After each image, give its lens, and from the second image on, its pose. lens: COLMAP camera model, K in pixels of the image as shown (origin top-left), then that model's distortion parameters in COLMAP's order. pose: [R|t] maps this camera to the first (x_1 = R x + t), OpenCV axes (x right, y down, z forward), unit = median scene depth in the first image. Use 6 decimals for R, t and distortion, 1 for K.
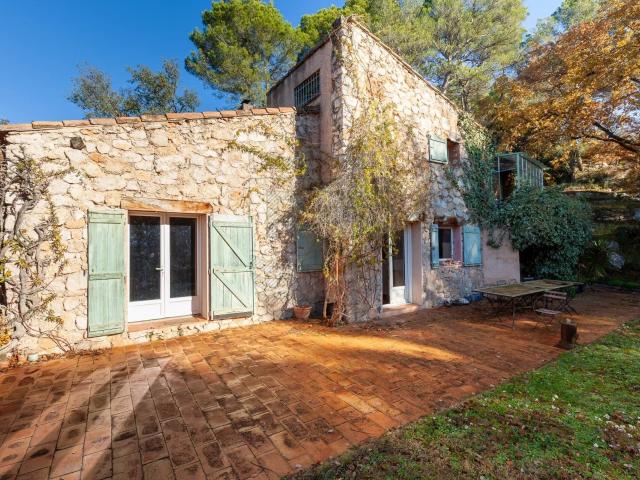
lens RADIAL K [[316.5, 0, 320.0], [0, 316.5, 240.0], [0, 0, 1]] dist [0.001814, 0.000049]
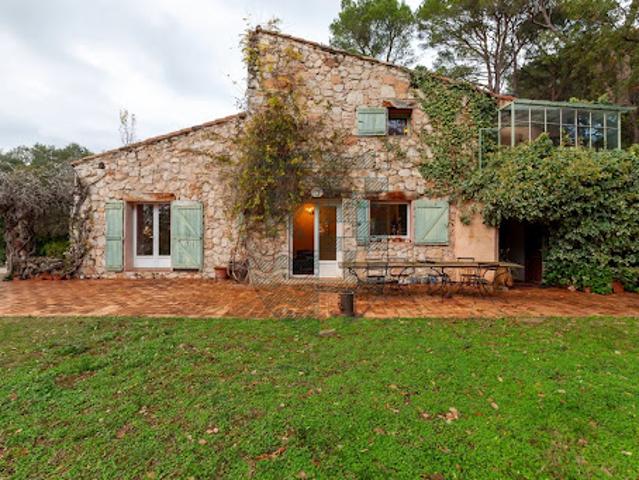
lens RADIAL K [[316.0, 0, 319.5], [0, 316.0, 240.0], [0, 0, 1]] dist [0.001814, 0.000049]
pose [[0.829858, 0.014398, -0.557789, 1.055290], [0.003478, 0.999514, 0.030973, 0.058320], [0.557964, -0.027643, 0.829405, 0.137350]]
